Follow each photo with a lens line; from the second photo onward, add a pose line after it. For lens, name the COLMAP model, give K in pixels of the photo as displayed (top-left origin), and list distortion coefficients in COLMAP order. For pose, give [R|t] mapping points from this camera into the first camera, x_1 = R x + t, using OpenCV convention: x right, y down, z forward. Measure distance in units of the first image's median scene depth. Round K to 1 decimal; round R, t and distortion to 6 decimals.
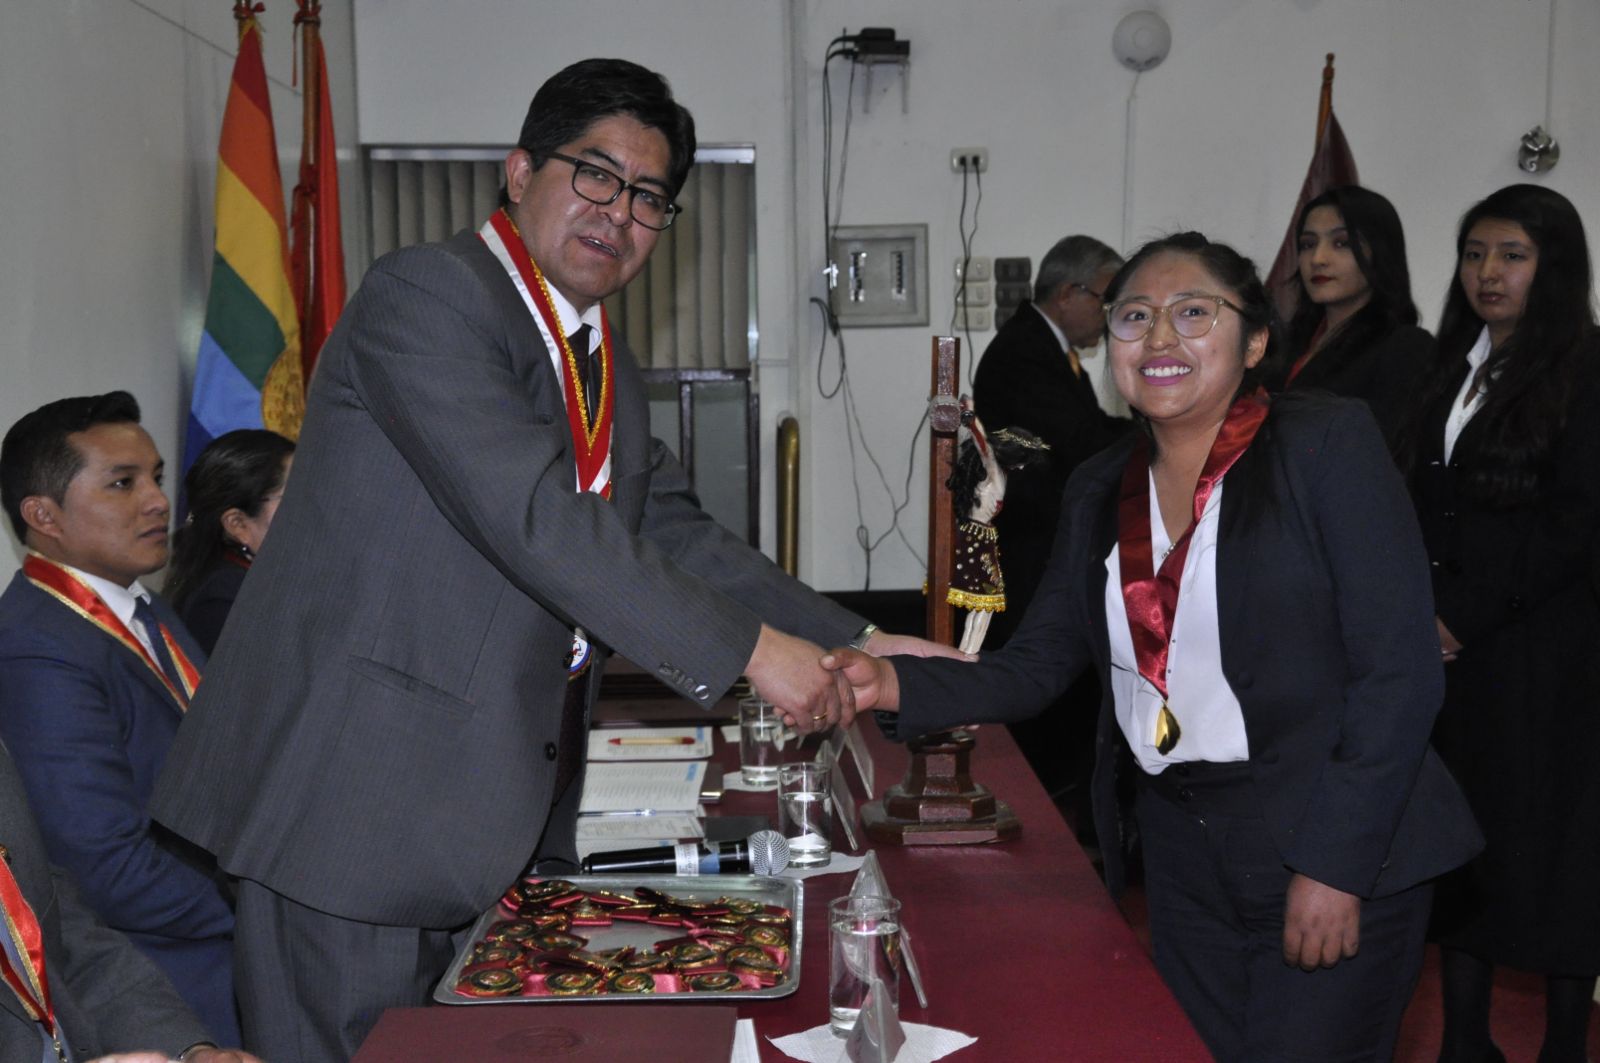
lens RADIAL K [[2422.3, 0, 796.1], [0, 2422.3, 529.3], [0, 0, 1]] dist [0.204821, 0.026252]
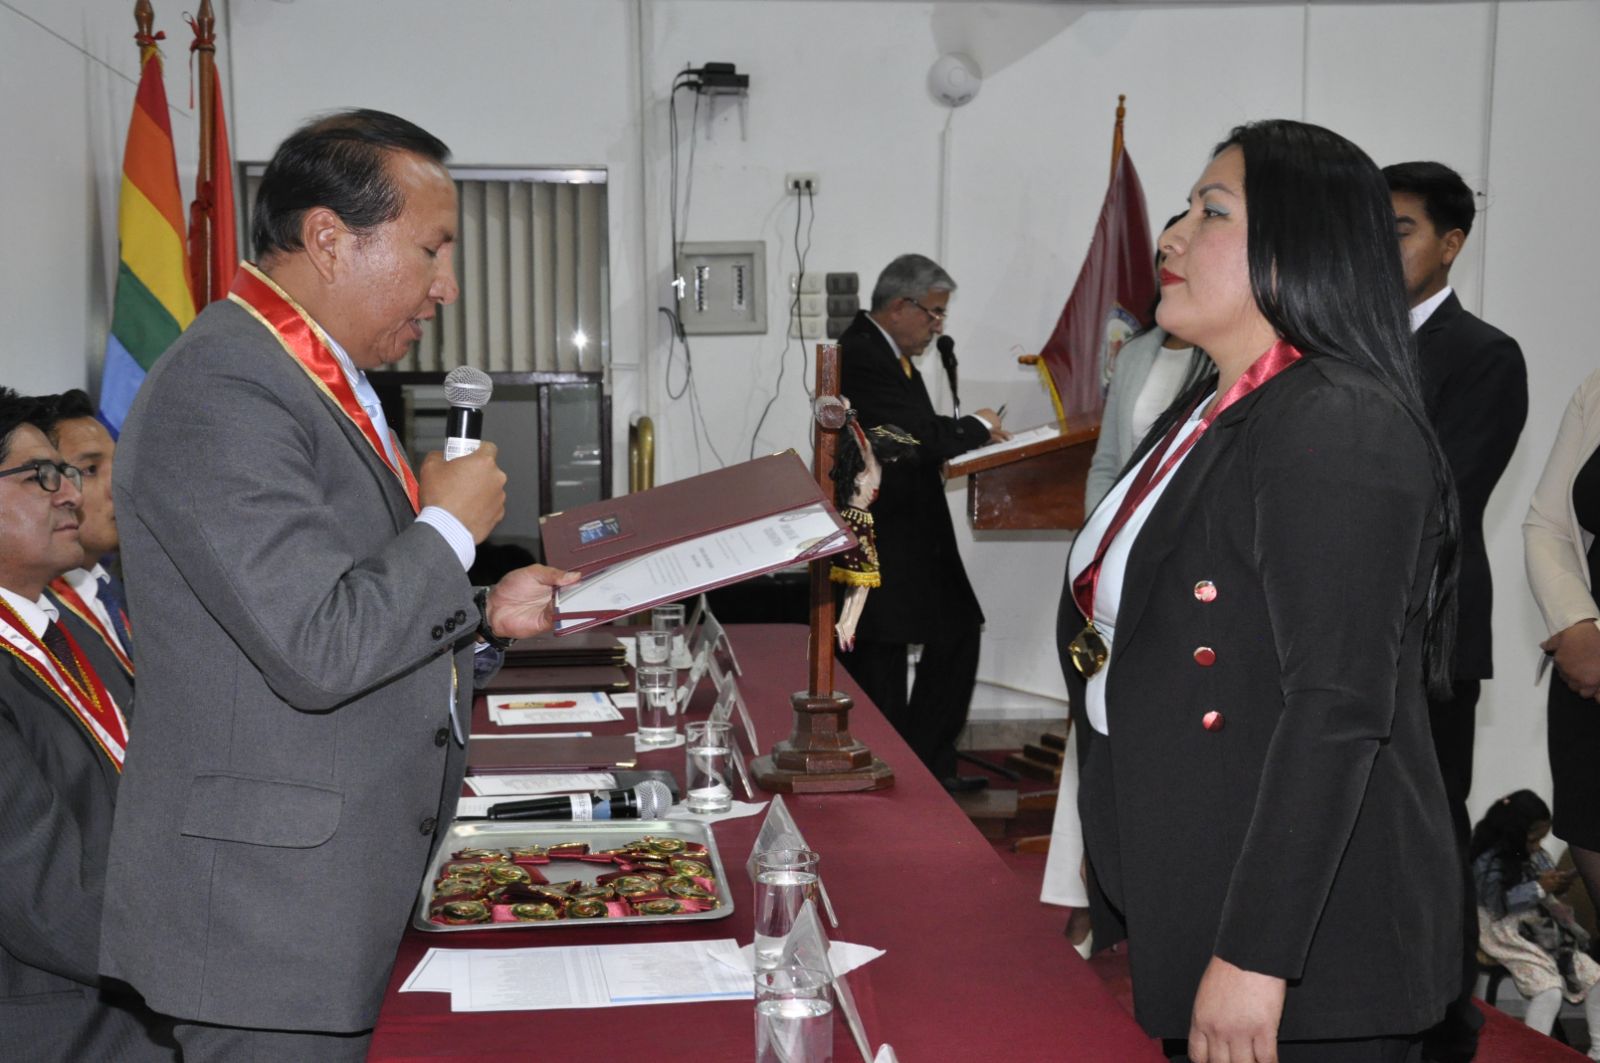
lens RADIAL K [[2281.3, 0, 800.0], [0, 2281.3, 531.5], [0, 0, 1]] dist [0.144309, 0.143715]
pose [[0.995667, -0.002923, 0.092942, -0.033304], [0.002613, 0.999991, 0.003450, 0.002732], [-0.092951, -0.003192, 0.995666, -0.039350]]
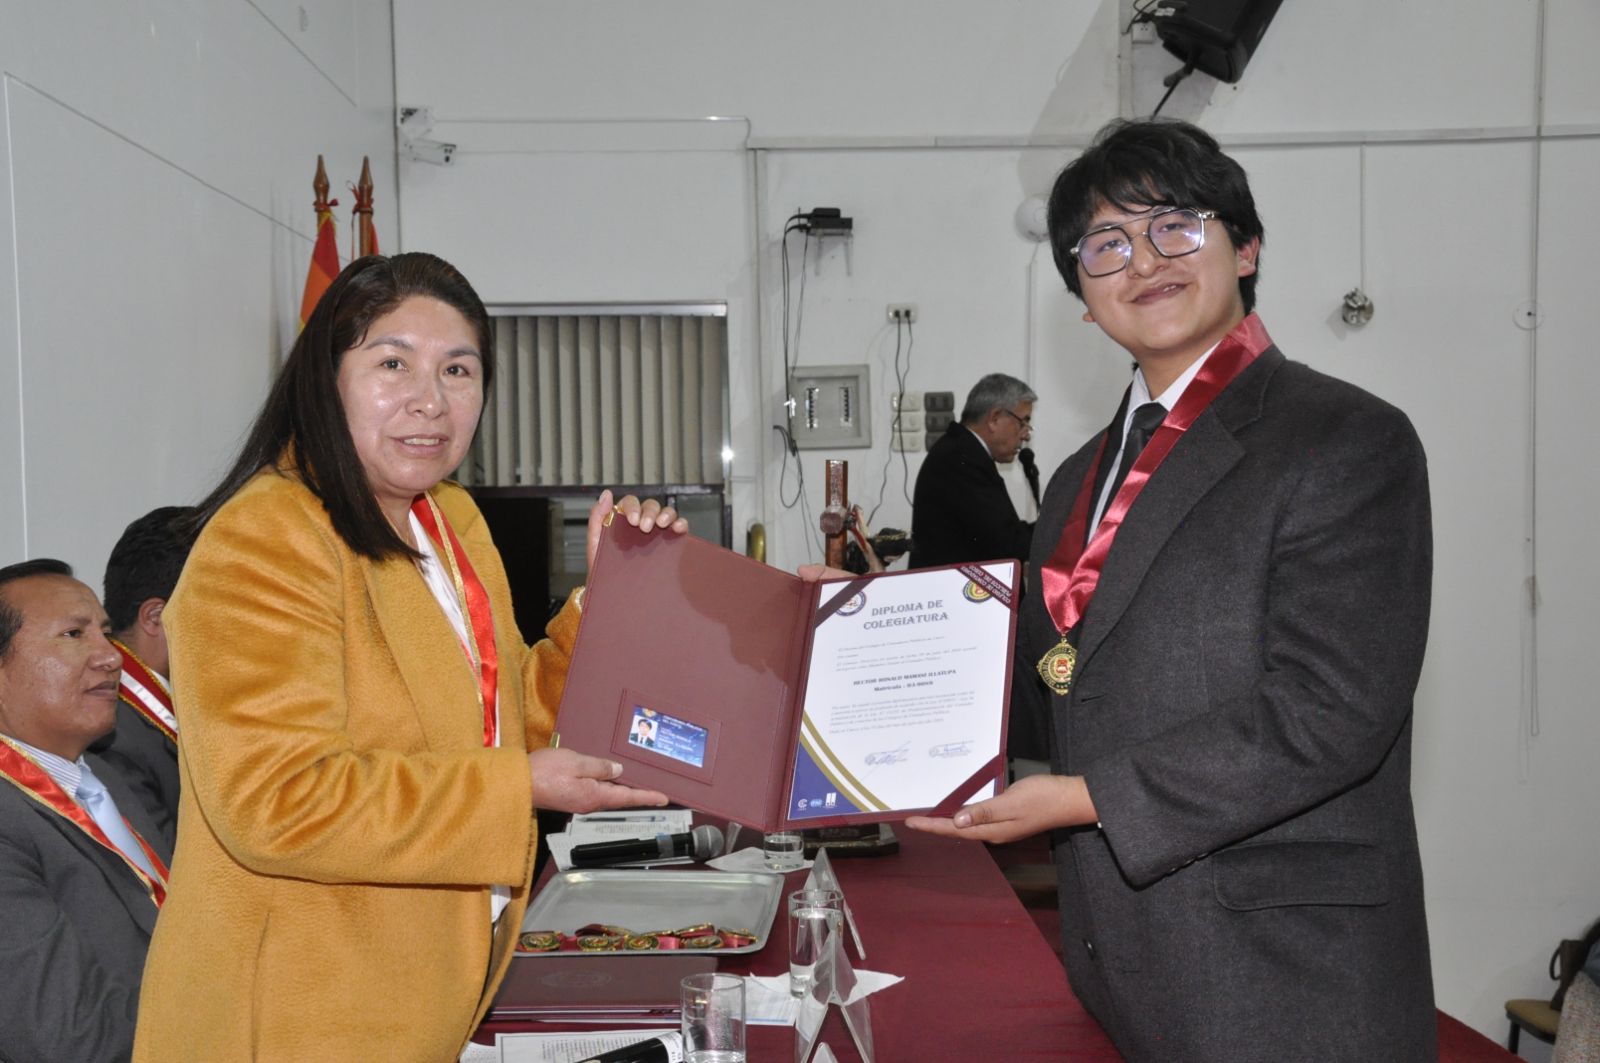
lens RADIAL K [[2184.4, 0, 803.6], [0, 2184.4, 527.4], [0, 0, 1]] dist [0.078066, 0.018292]
pose [[0.999745, -0.007682, 0.021256, -0.003228], [0.008635, 0.998945, -0.045110, 0.006294], [-0.020887, 0.045282, 0.998756, -0.112906]]
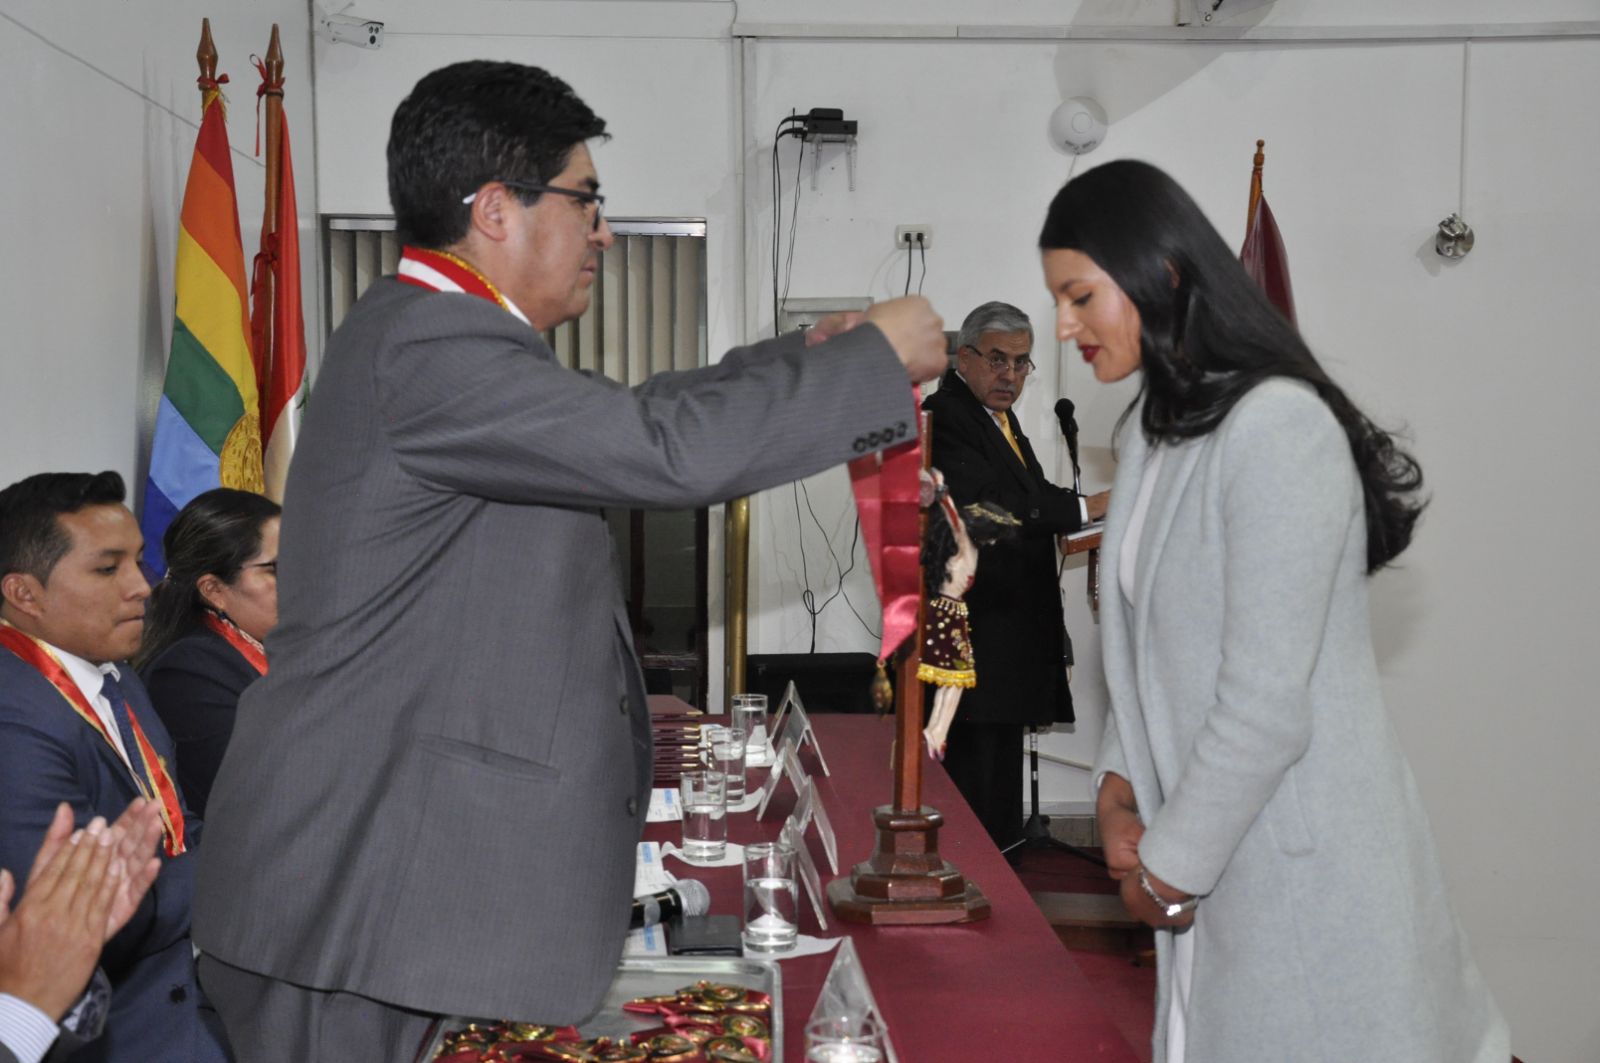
lens RADIAL K [[2281.3, 0, 800.0], [0, 2281.3, 531.5], [0, 0, 1]] dist [0.144309, 0.143715]
pose [[0.999373, 0.007309, 0.034631, -0.012153], [-0.006535, 0.999727, -0.022424, -0.005623], [-0.034786, 0.022184, 0.999149, 0.044123]]
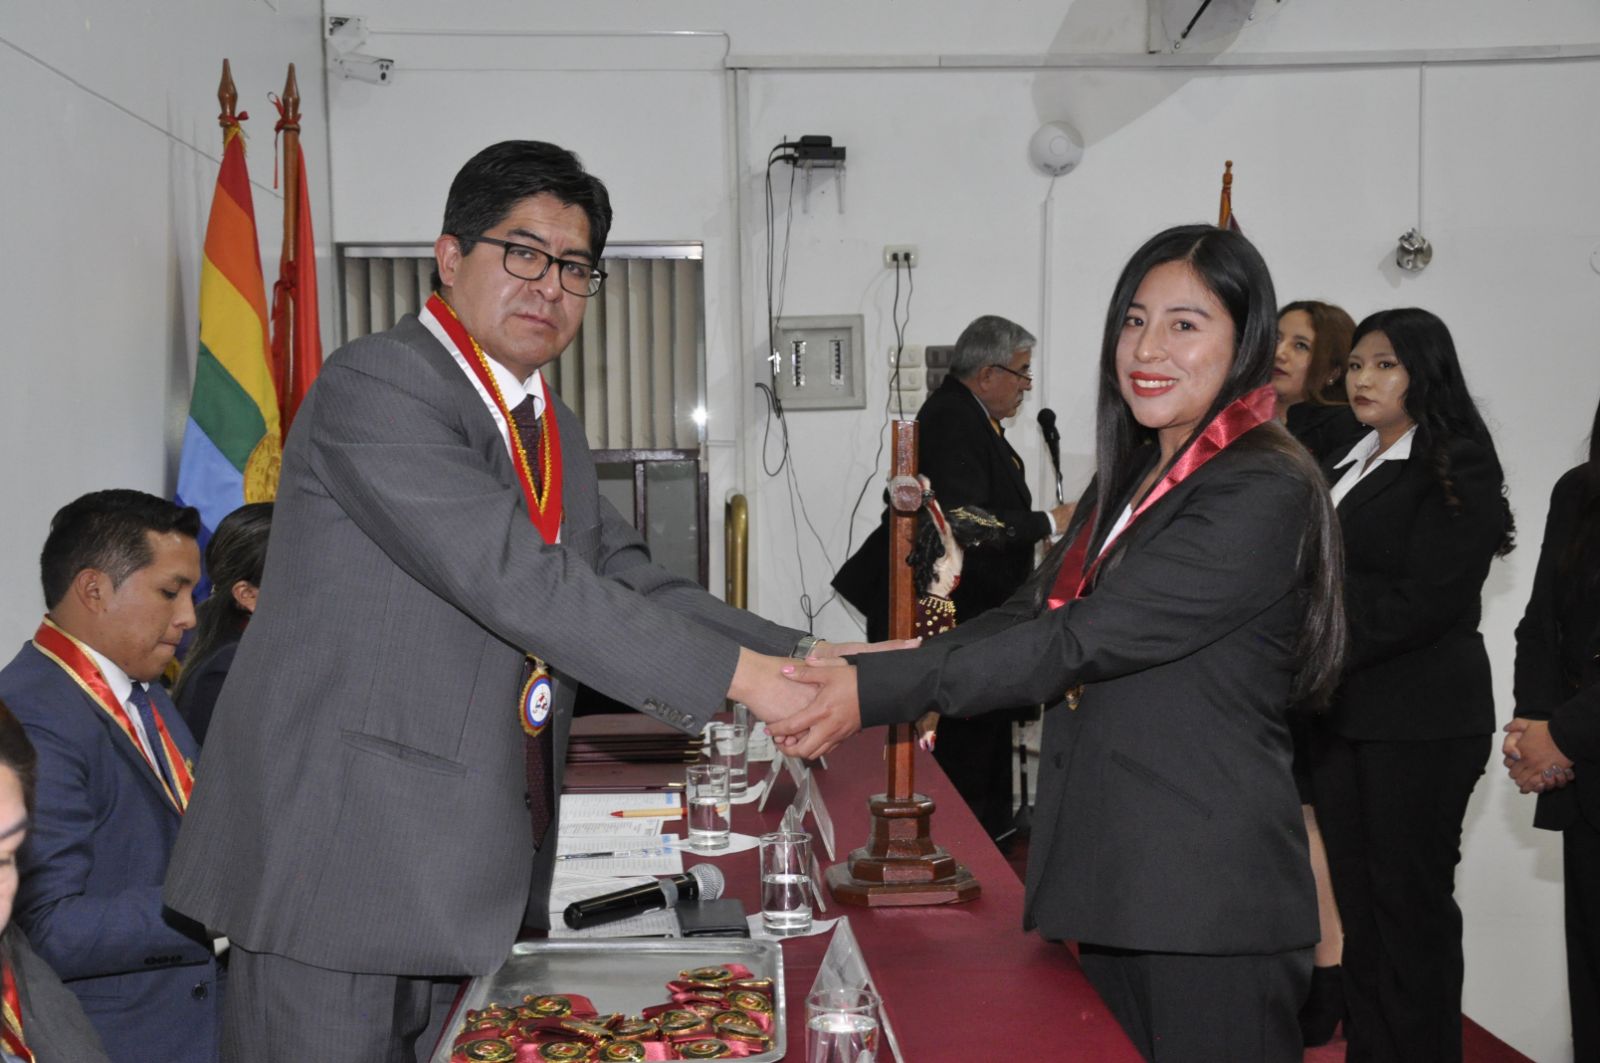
lens RADIAL K [[2198.4, 0, 806.7], [0, 2198.4, 531.9], [0, 0, 1]] dist [0.125874, 0.046973]
pose [[0.999233, -0.006252, 0.038667, -0.011837], [0.007289, 0.999616, -0.026751, -0.003807], [-0.038484, 0.027012, 0.998894, 0.032080]]
